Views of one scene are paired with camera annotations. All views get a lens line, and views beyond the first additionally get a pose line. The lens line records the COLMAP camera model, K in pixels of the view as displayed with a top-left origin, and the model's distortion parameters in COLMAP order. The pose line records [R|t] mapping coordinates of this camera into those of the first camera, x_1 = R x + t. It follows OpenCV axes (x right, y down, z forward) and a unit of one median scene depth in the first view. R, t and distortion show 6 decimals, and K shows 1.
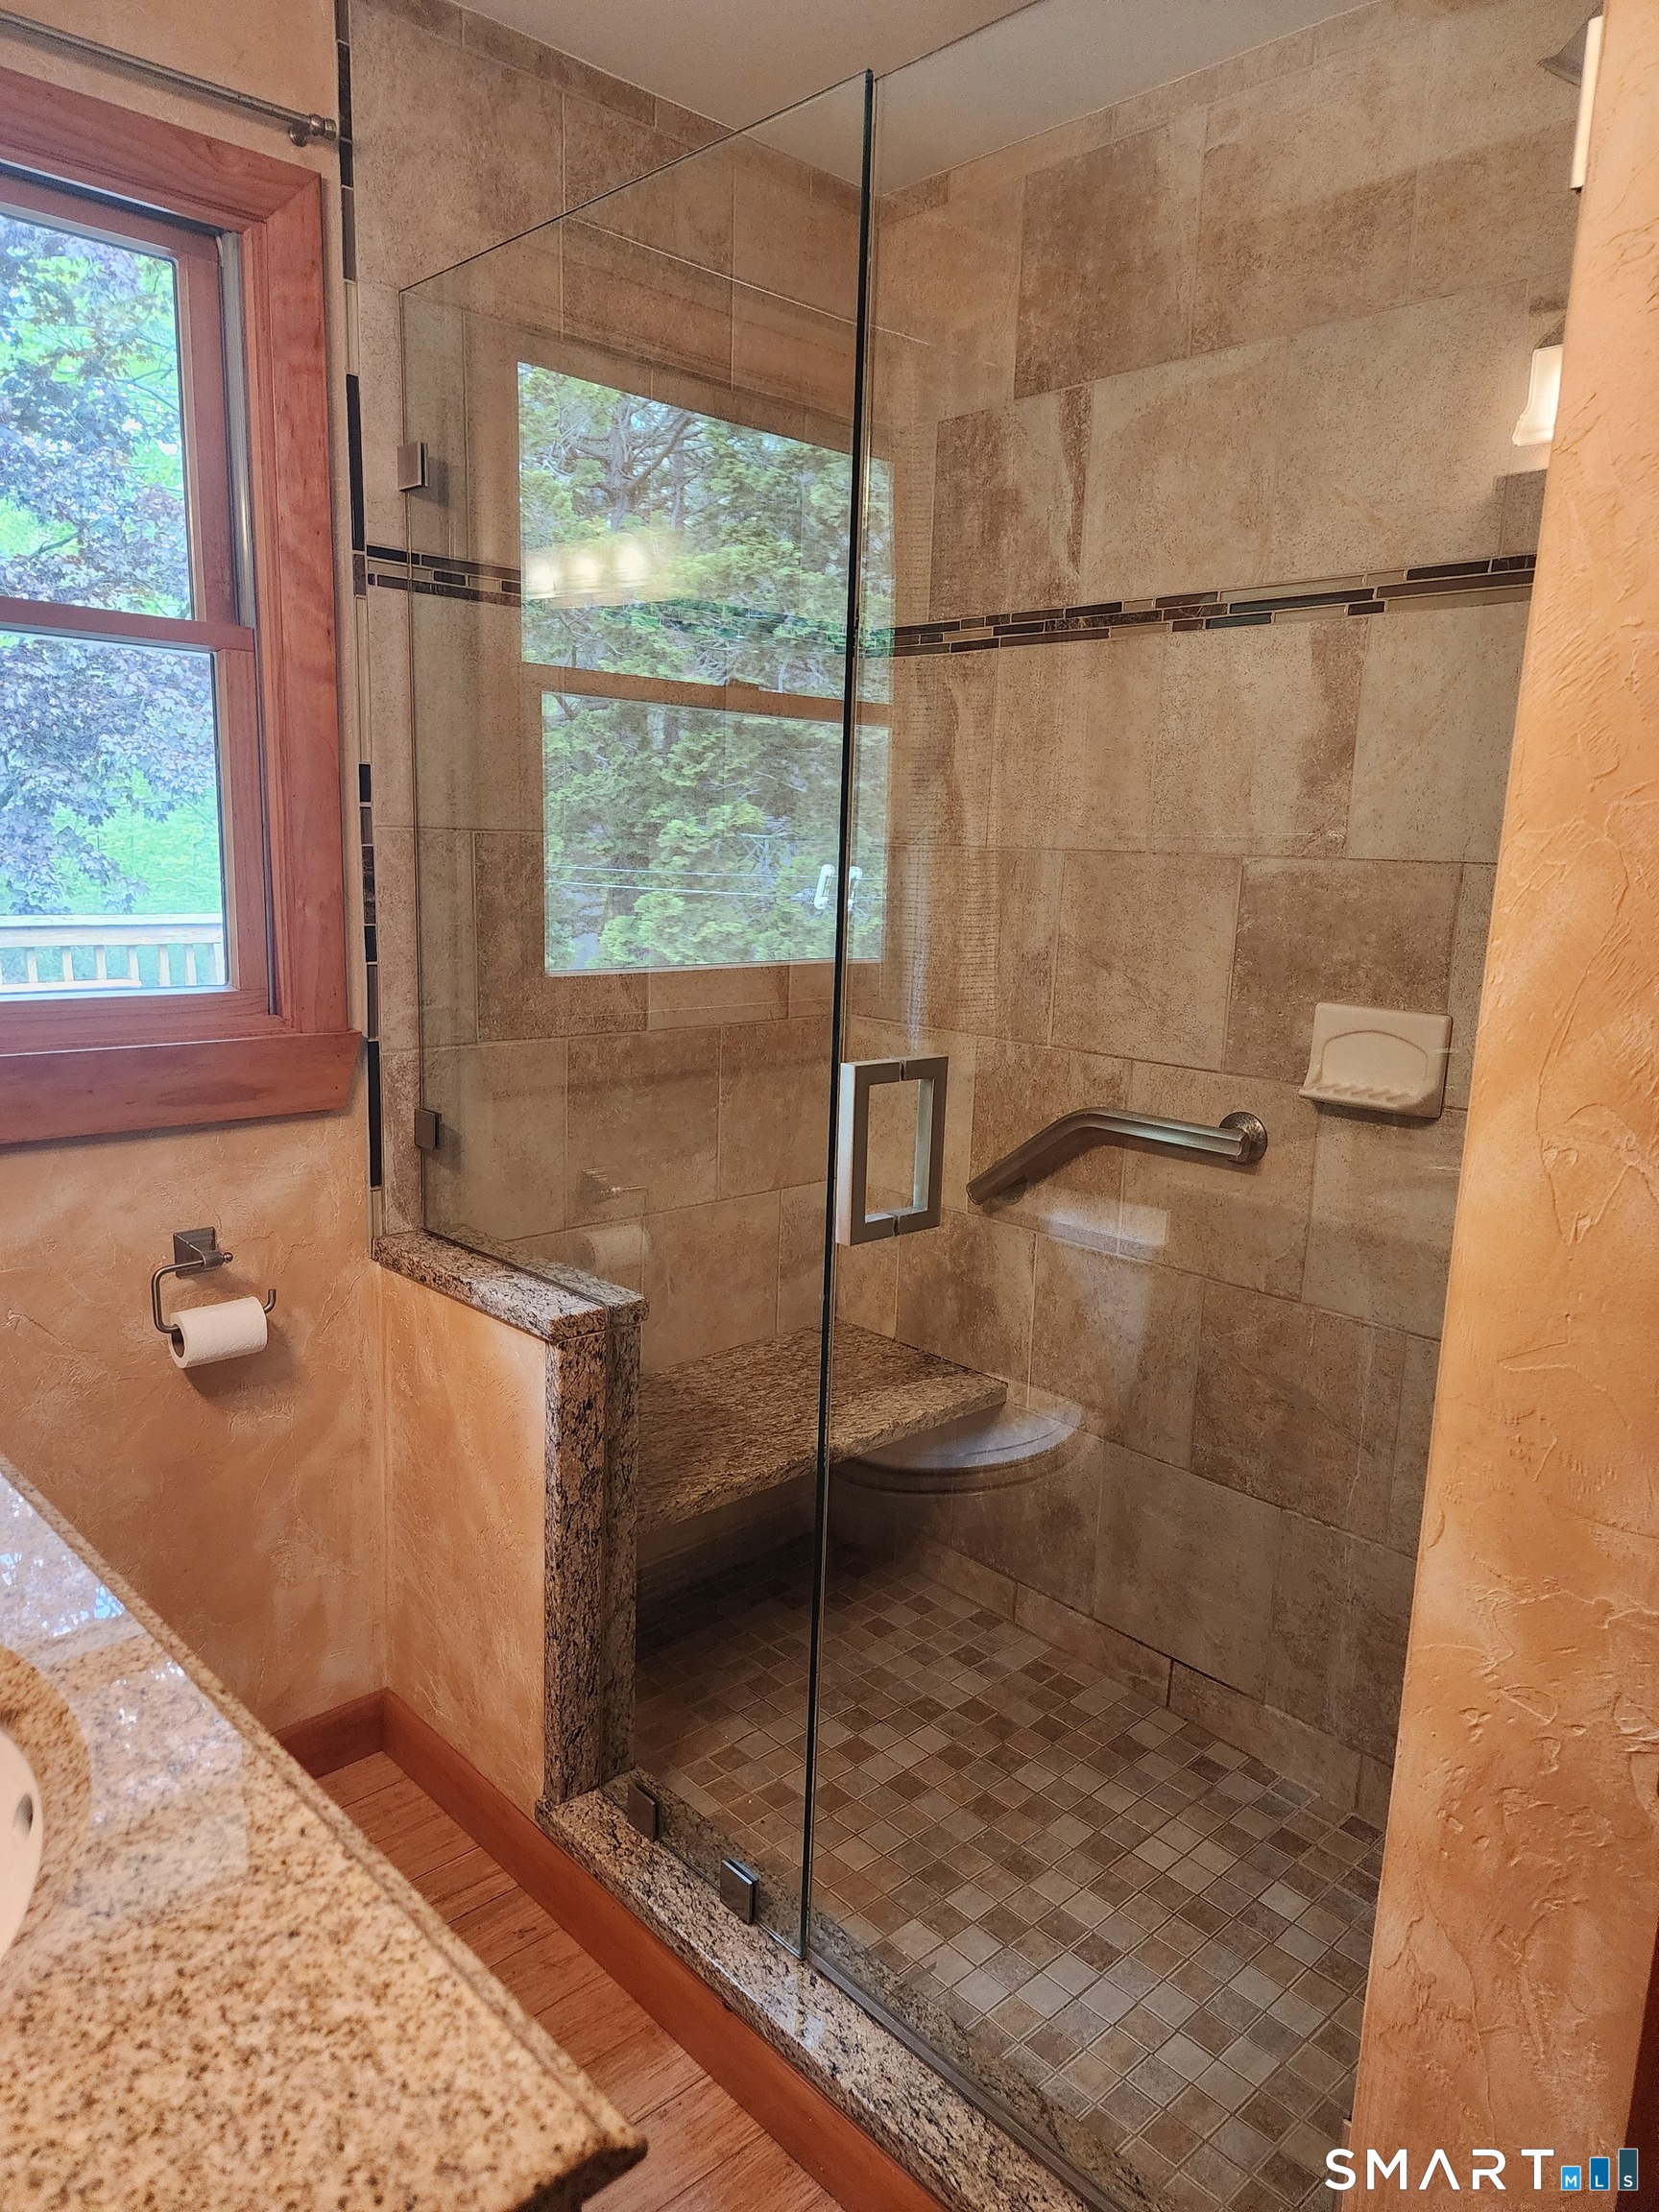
lens RADIAL K [[1486.2, 0, 824.2], [0, 1486.2, 1128.1], [0, 0, 1]] dist [0.071870, -0.052817]
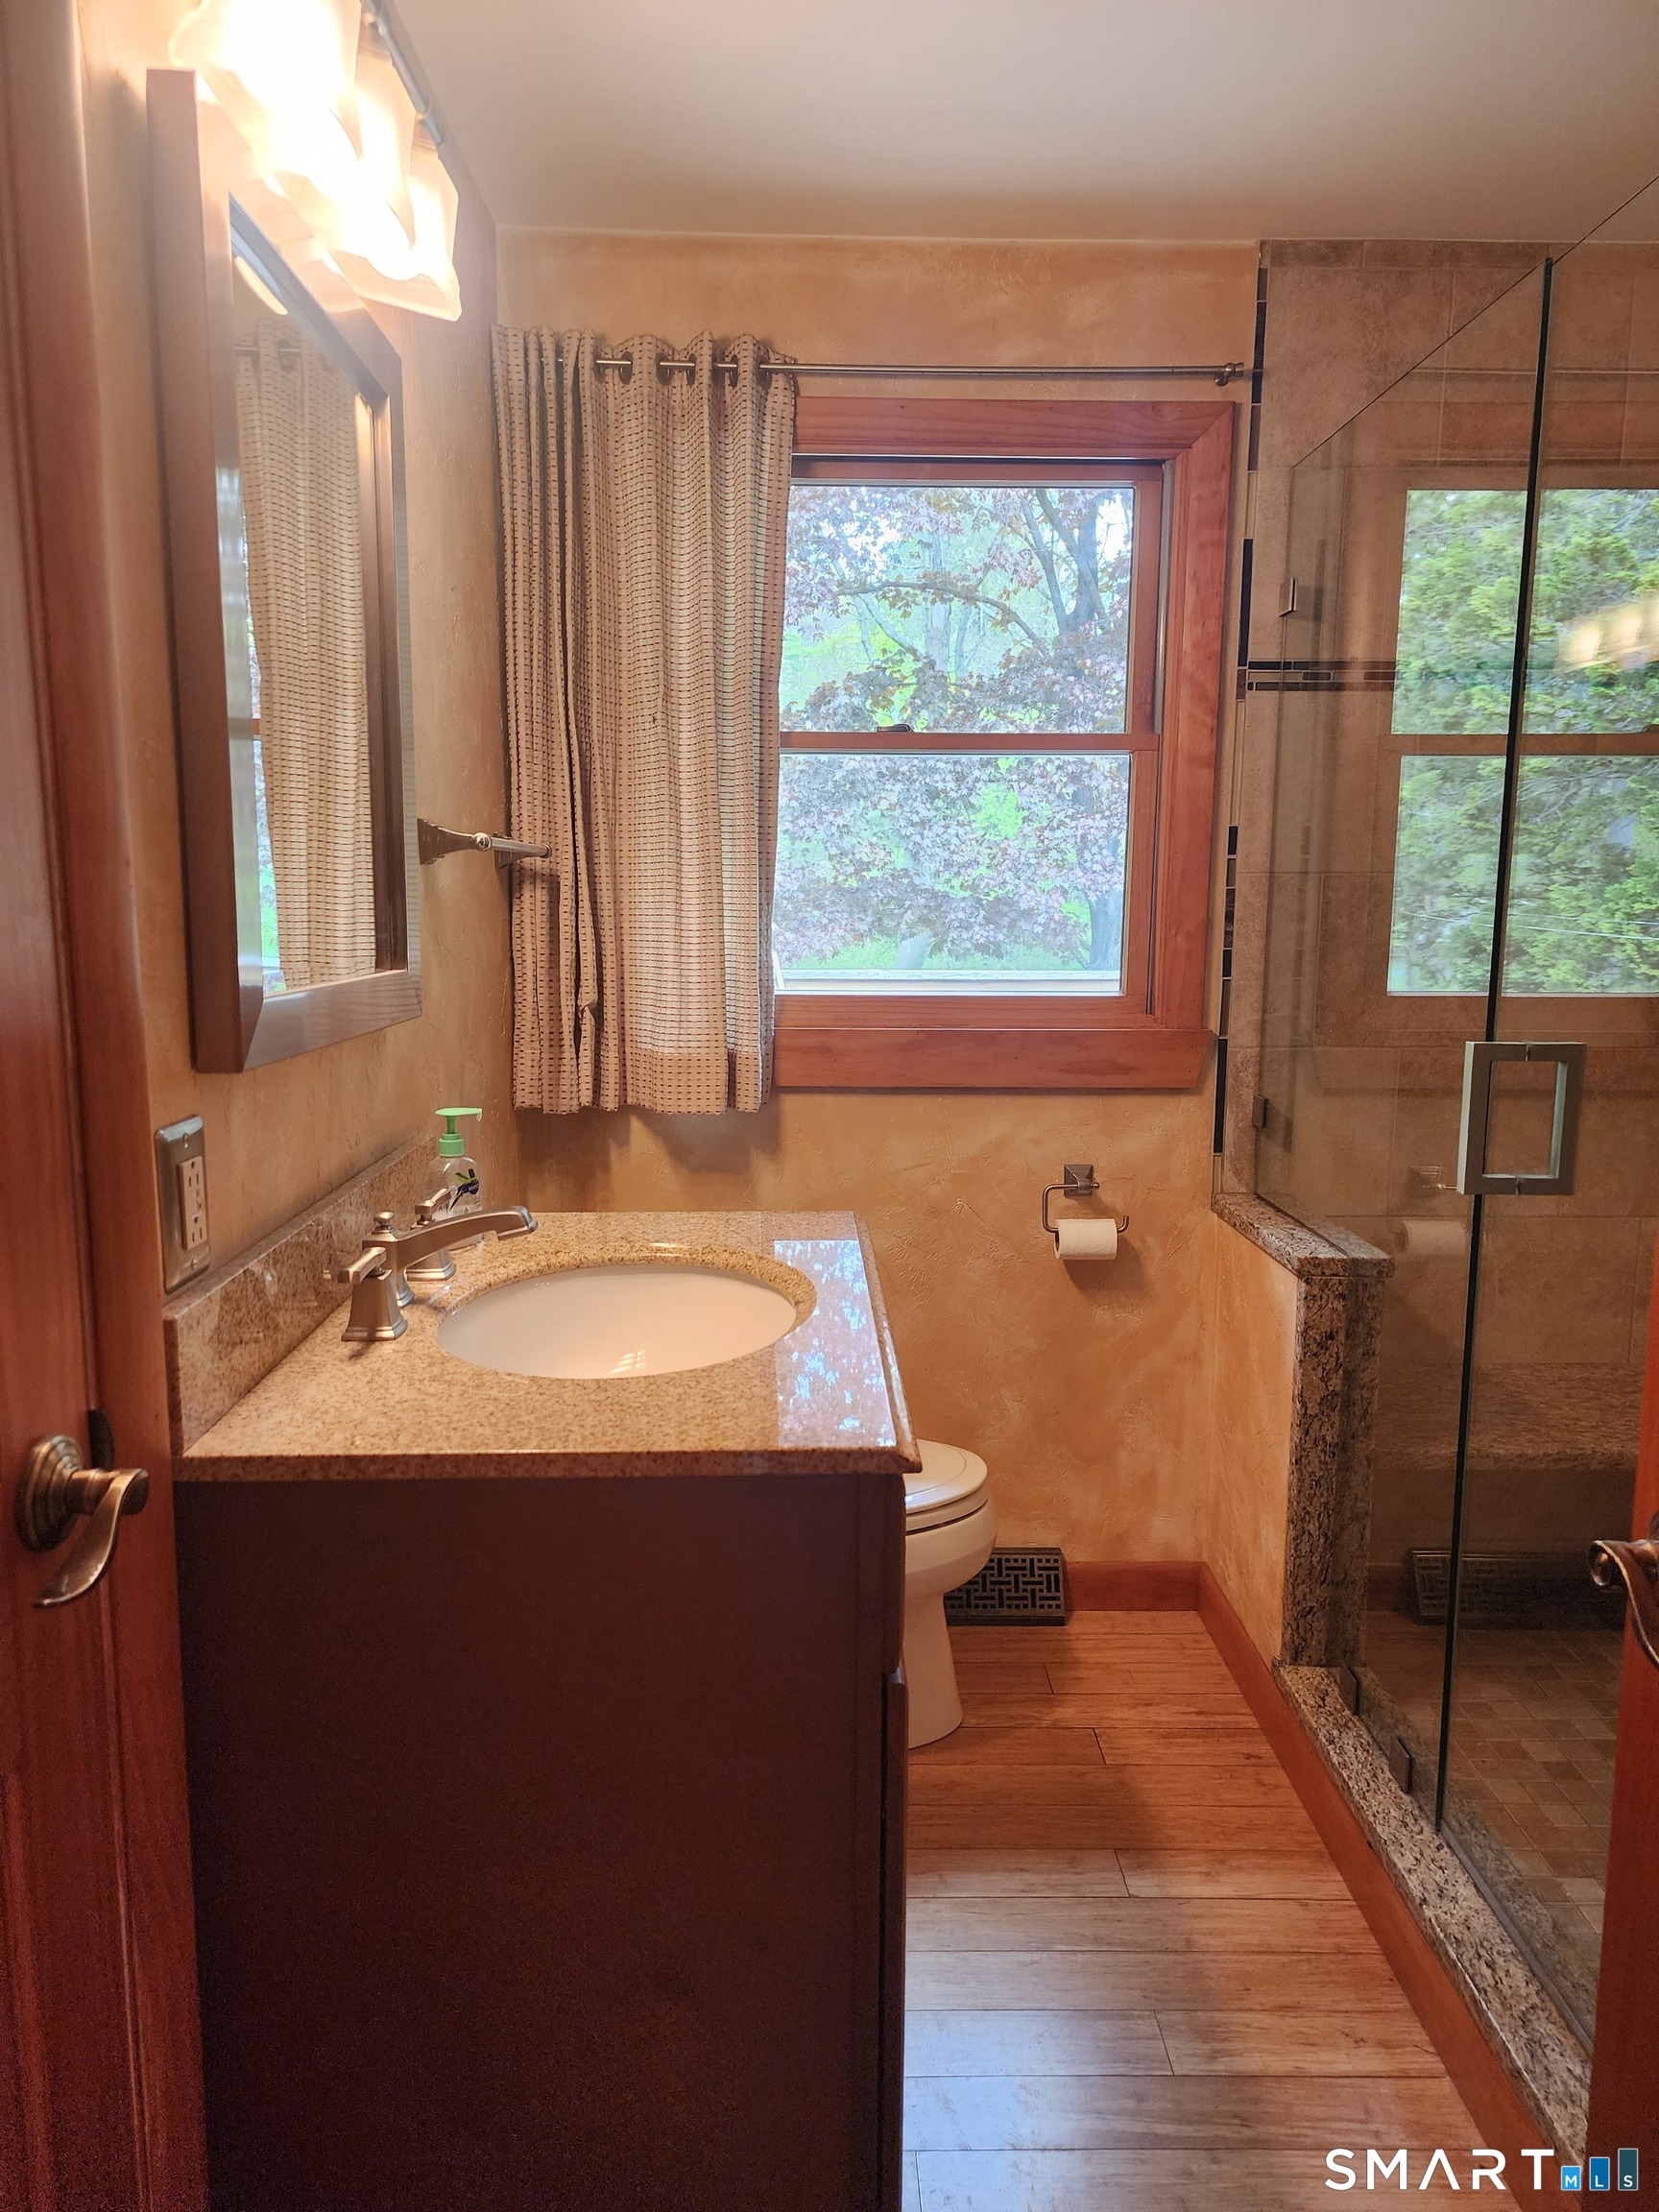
lens RADIAL K [[1486.2, 0, 824.2], [0, 1486.2, 1128.1], [0, 0, 1]] dist [0.071870, -0.052817]
pose [[0.740799, 0.082236, -0.666674, 0.325484], [-0.114348, 0.993430, -0.004521, 0.067064], [0.661922, 0.079582, 0.745336, -0.192707]]
